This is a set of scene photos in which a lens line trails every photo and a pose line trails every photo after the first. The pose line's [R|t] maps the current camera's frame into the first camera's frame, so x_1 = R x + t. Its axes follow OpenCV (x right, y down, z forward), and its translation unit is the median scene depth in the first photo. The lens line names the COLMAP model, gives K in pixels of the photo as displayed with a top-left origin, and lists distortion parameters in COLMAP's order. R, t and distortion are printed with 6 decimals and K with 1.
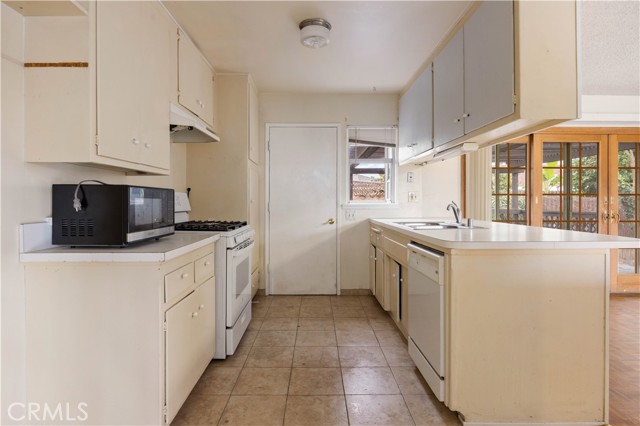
lens RADIAL K [[337.2, 0, 309.2], [0, 337.2, 207.2], [0, 0, 1]] dist [-0.006862, -0.001158]
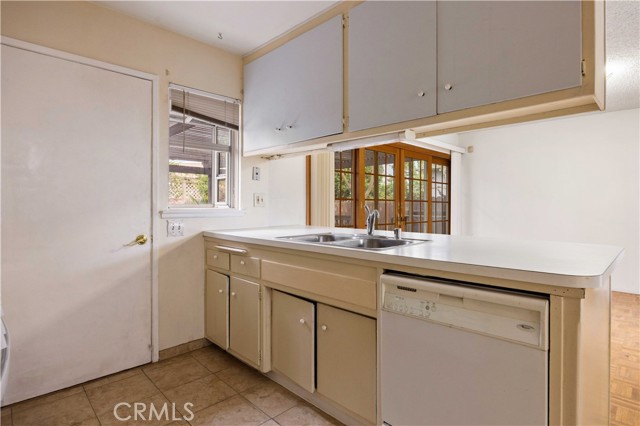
lens RADIAL K [[337.2, 0, 324.2], [0, 337.2, 209.3], [0, 0, 1]] dist [-0.006862, -0.001158]
pose [[0.705714, -0.004842, 0.708480, -0.126618], [0.007897, 0.999968, -0.001032, -0.007668], [-0.708453, 0.006323, 0.705730, 0.373118]]
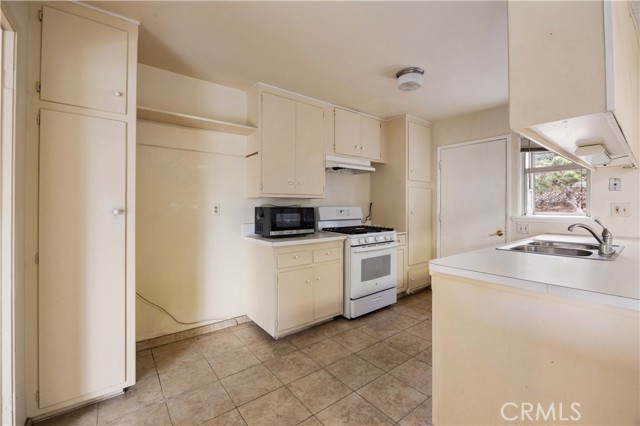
lens RADIAL K [[267.9, 0, 321.9], [0, 267.9, 207.7], [0, 0, 1]] dist [-0.007863, 0.000066]
pose [[0.625398, 0.005220, -0.780288, 0.362835], [-0.012661, 0.999914, -0.003459, -0.024963], [0.780203, 0.012043, 0.625411, 0.089879]]
